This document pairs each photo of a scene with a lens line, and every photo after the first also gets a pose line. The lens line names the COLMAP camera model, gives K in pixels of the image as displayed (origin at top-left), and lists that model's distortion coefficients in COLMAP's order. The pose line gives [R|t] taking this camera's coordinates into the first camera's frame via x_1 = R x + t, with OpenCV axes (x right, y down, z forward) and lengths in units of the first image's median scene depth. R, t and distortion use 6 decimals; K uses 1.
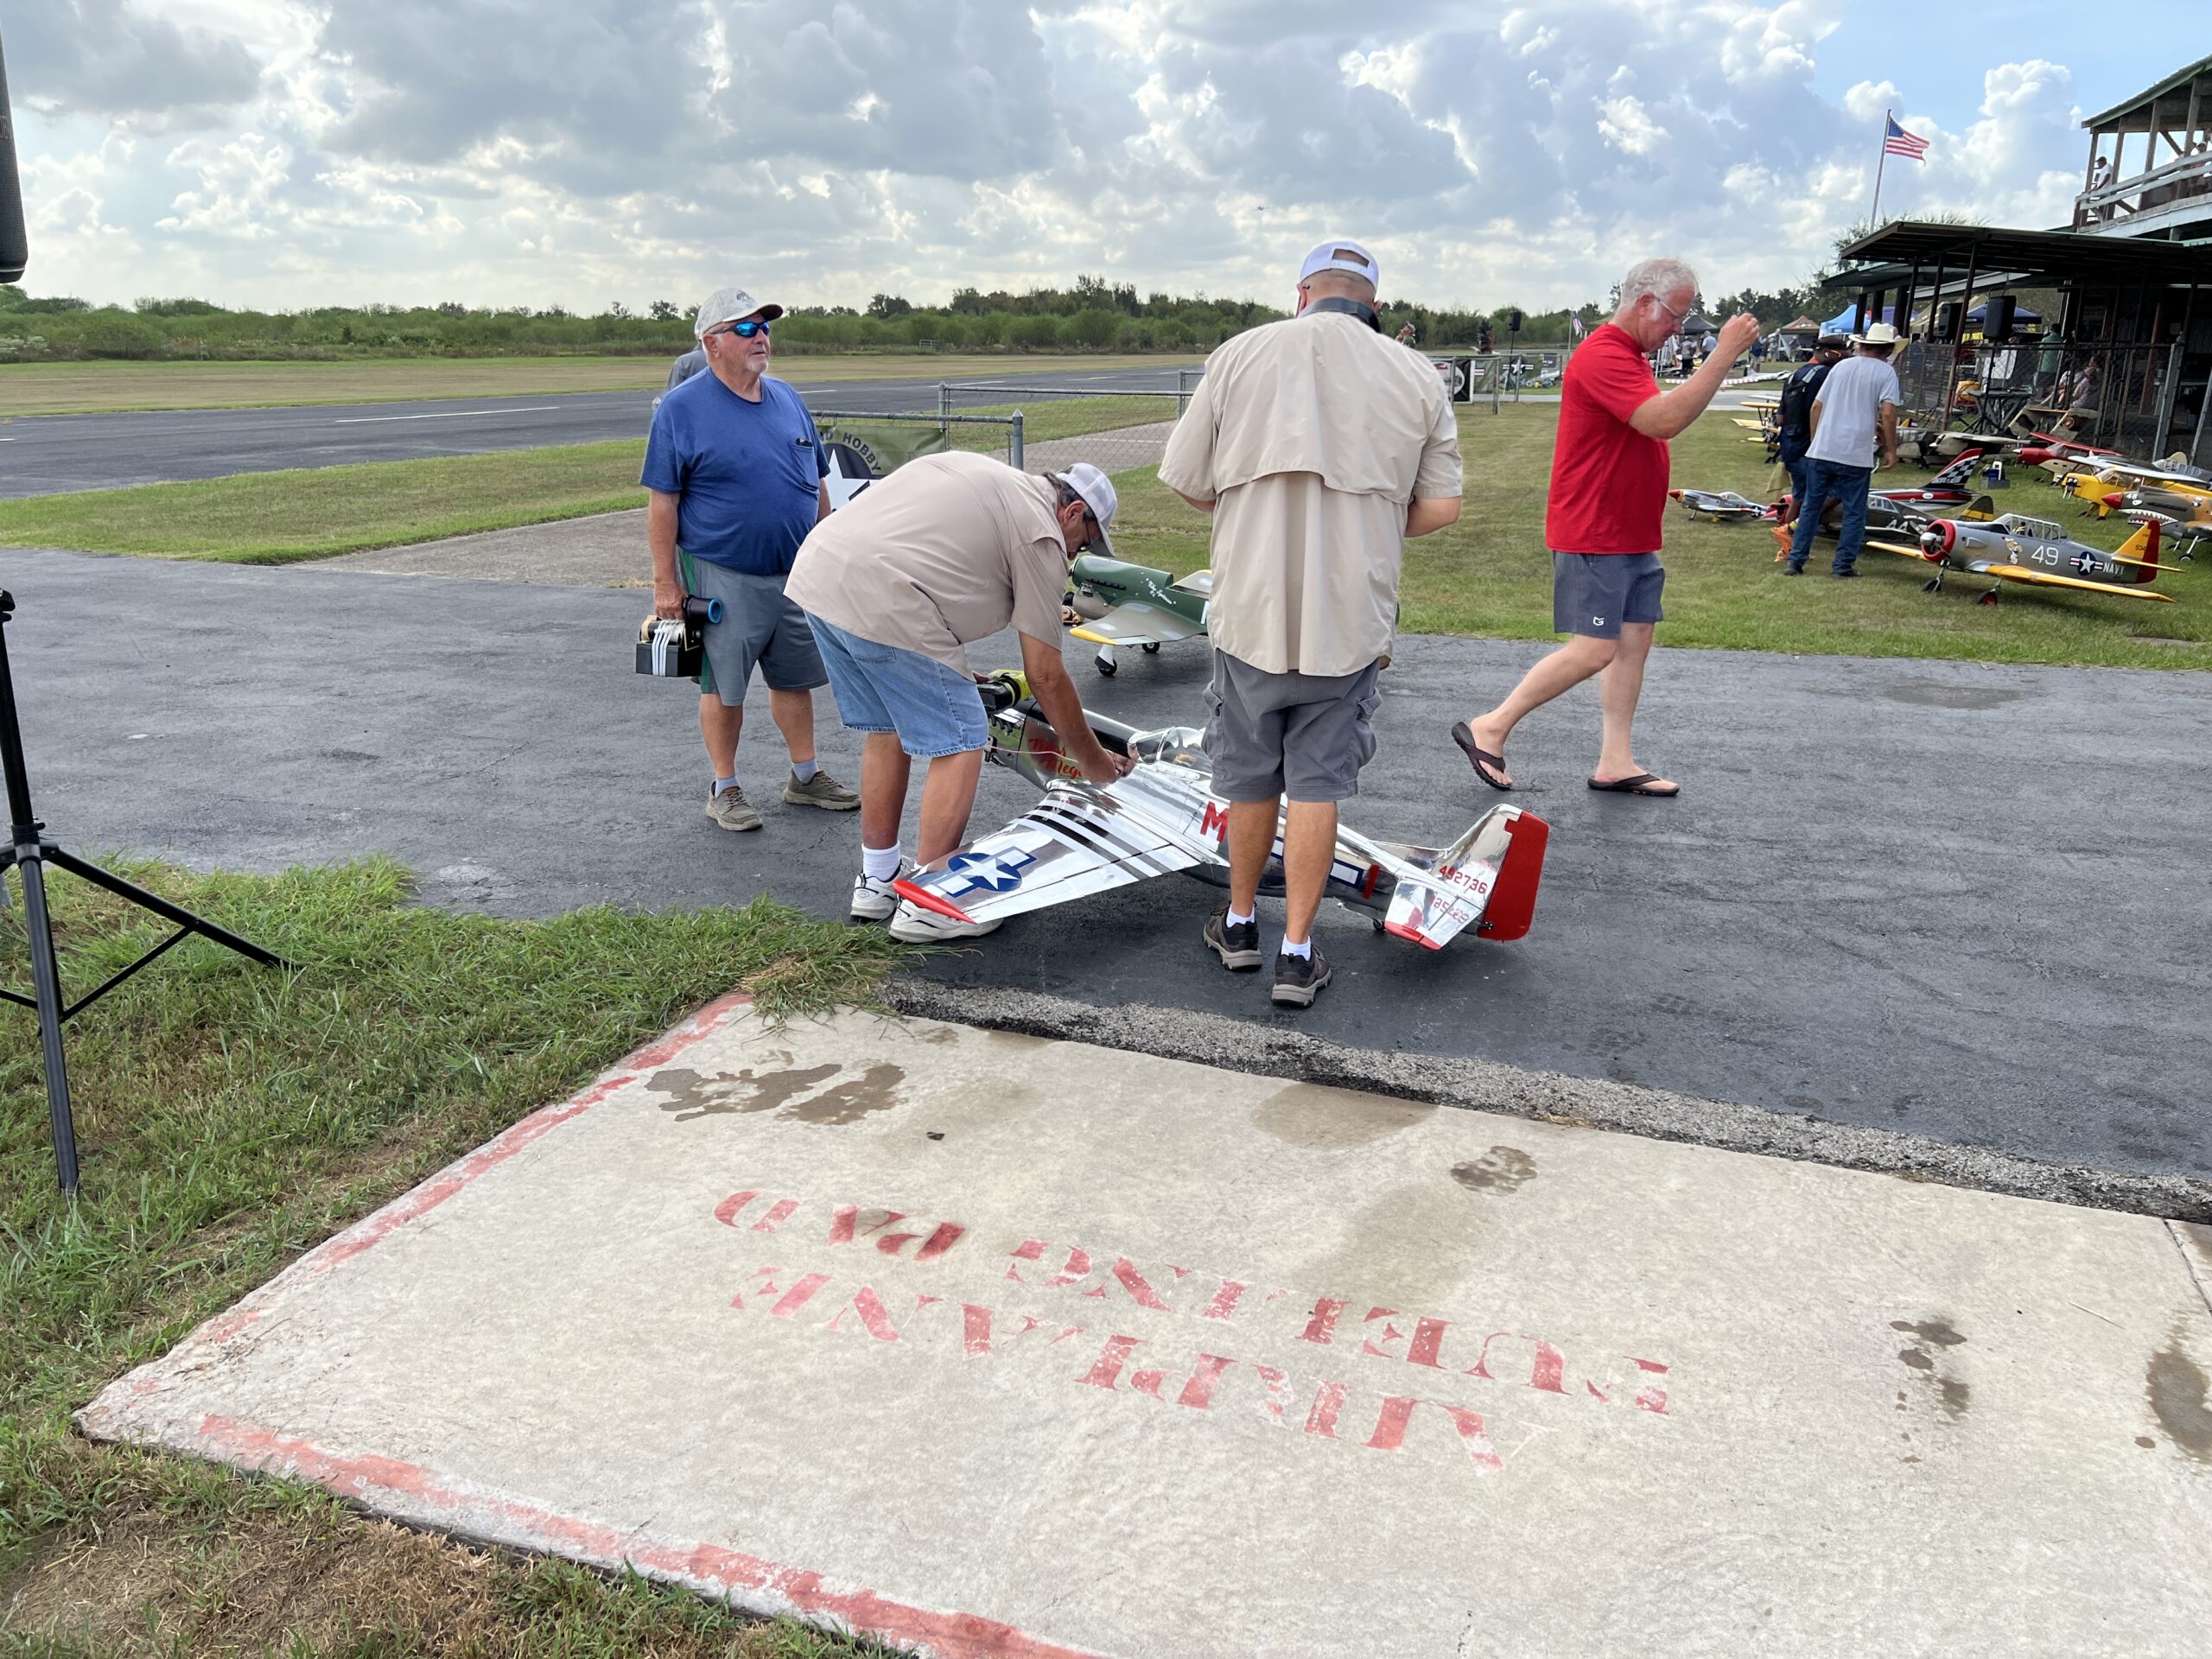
lens RADIAL K [[1682.0, 0, 1124.1], [0, 1682.0, 818.7], [0, 0, 1]] dist [0.071689, -0.106654]
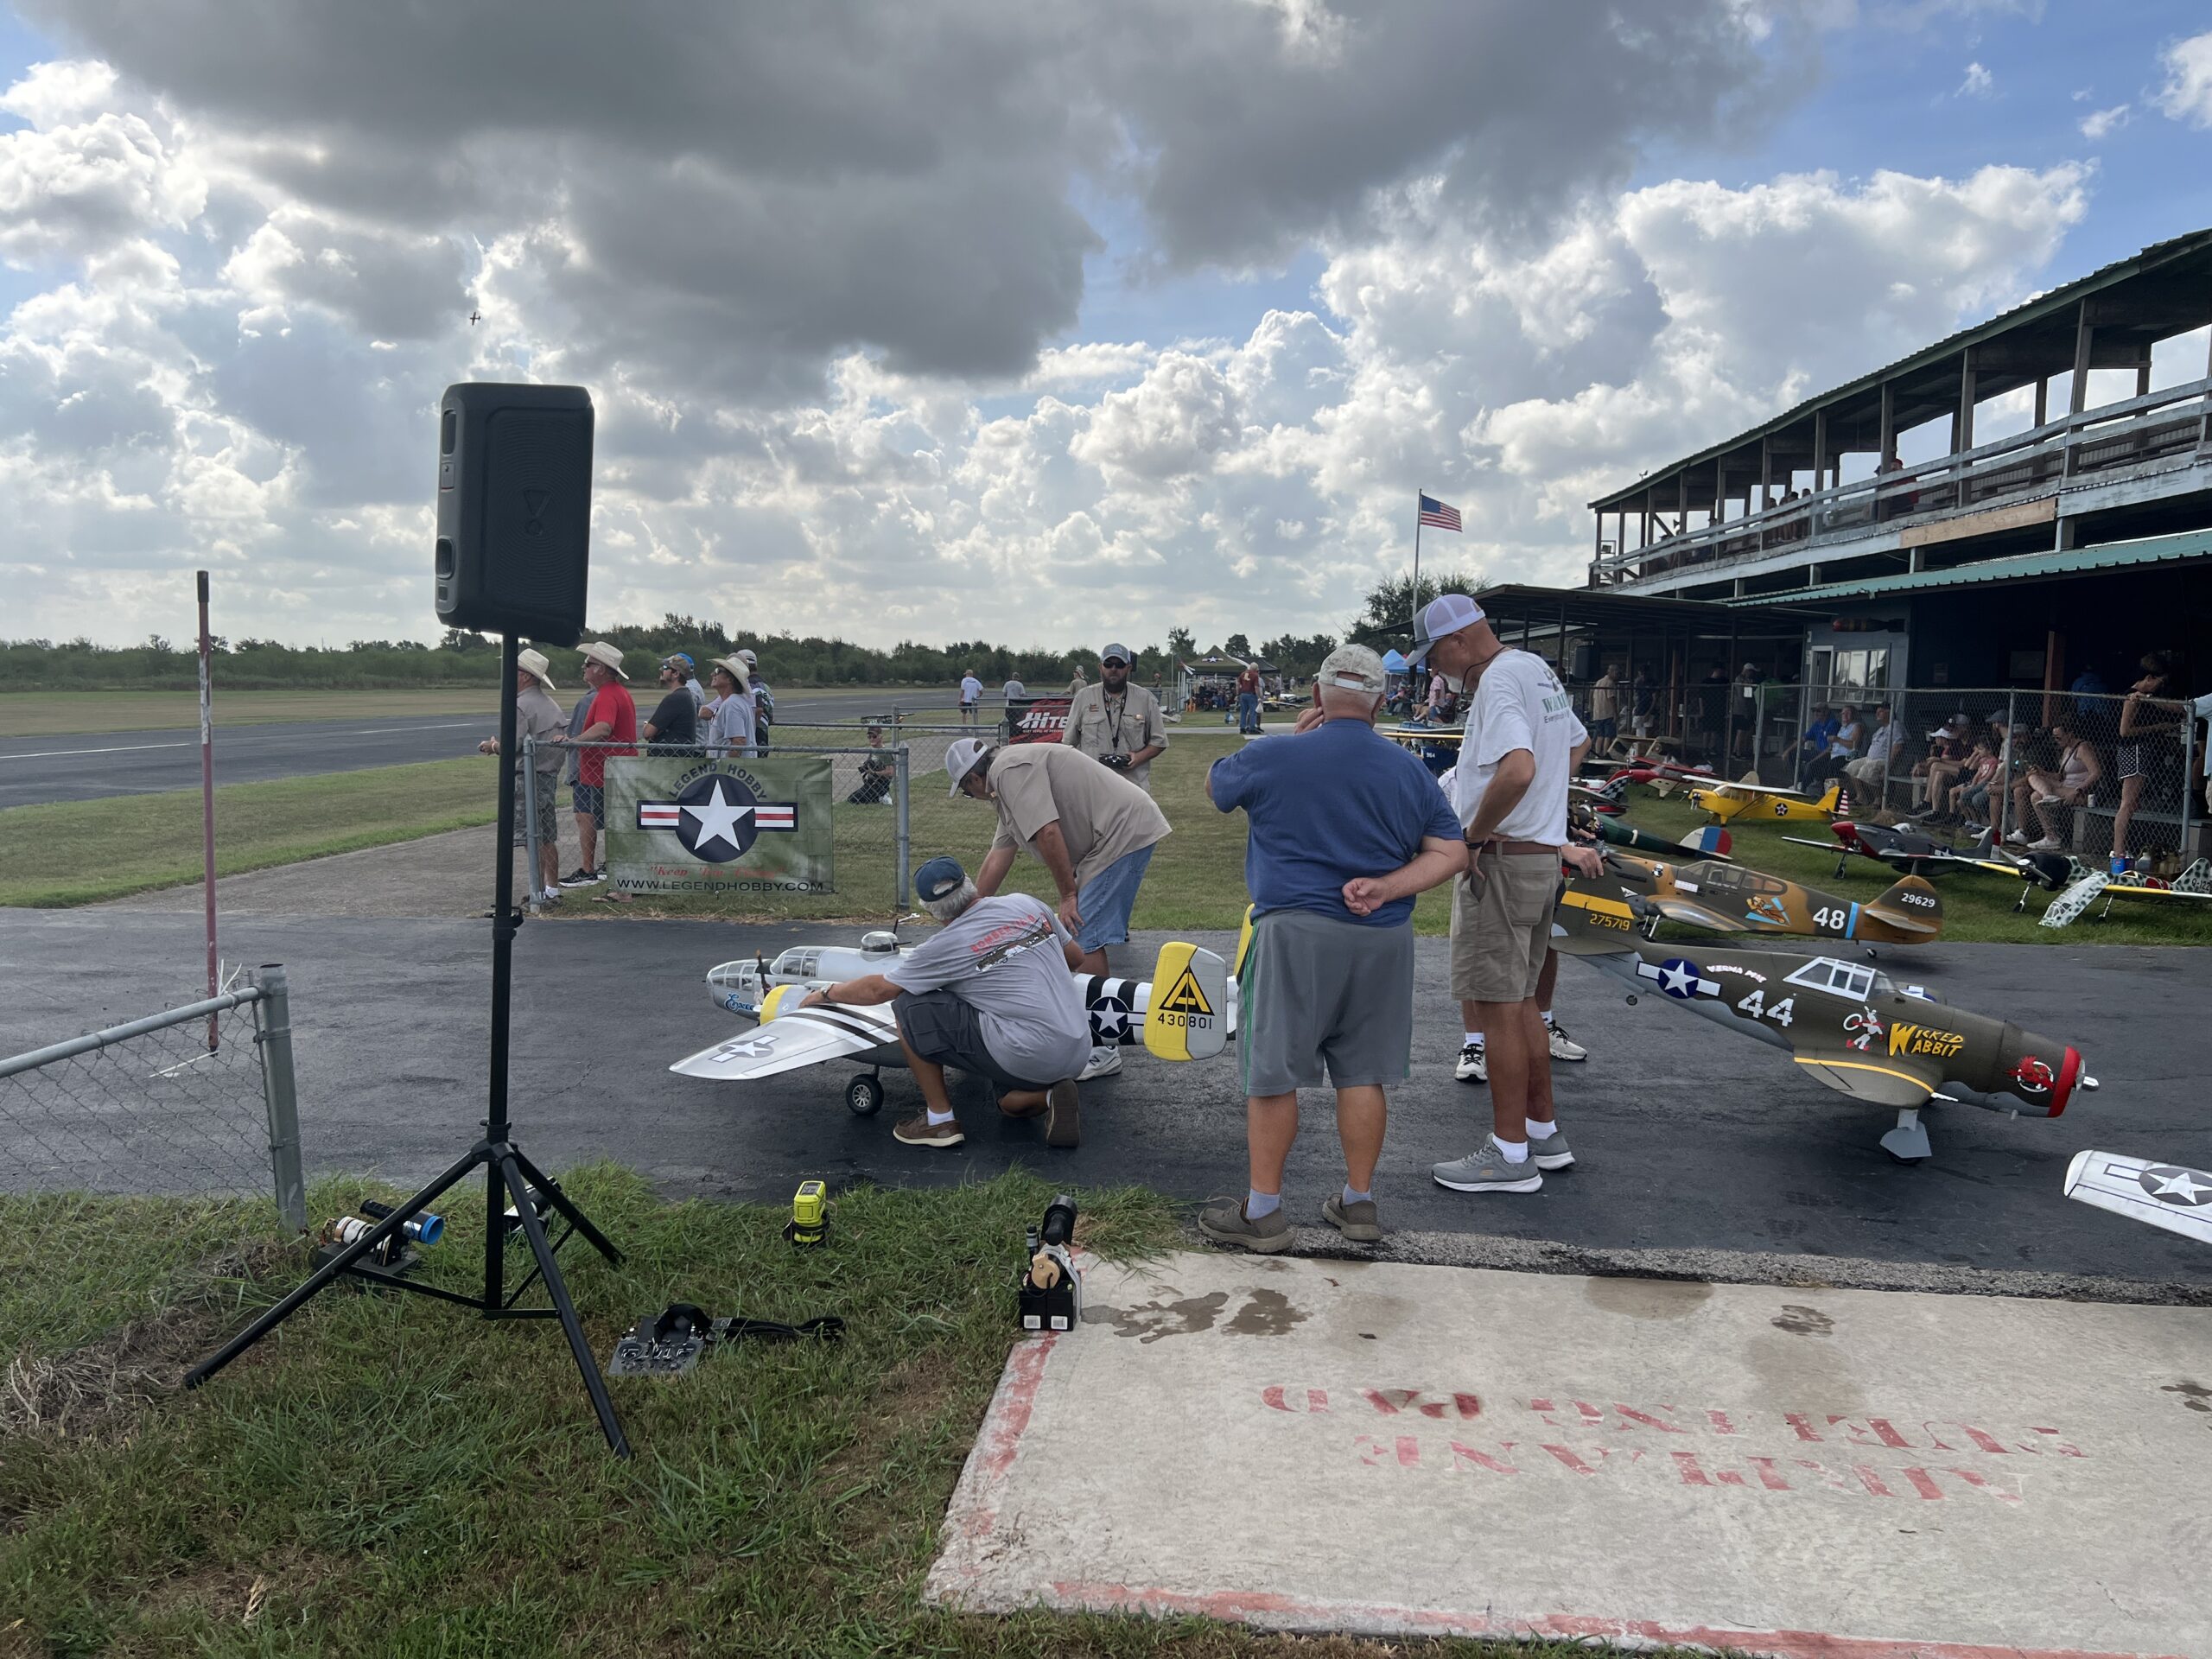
lens RADIAL K [[1683.4, 0, 1106.0], [0, 1683.4, 829.5], [0, 0, 1]] dist [0.021680, -0.013475]
pose [[0.972011, -0.018467, 0.234209, -0.526641], [0.061142, 0.982438, -0.176288, 0.034137], [-0.226840, 0.185674, 0.956069, -0.146935]]
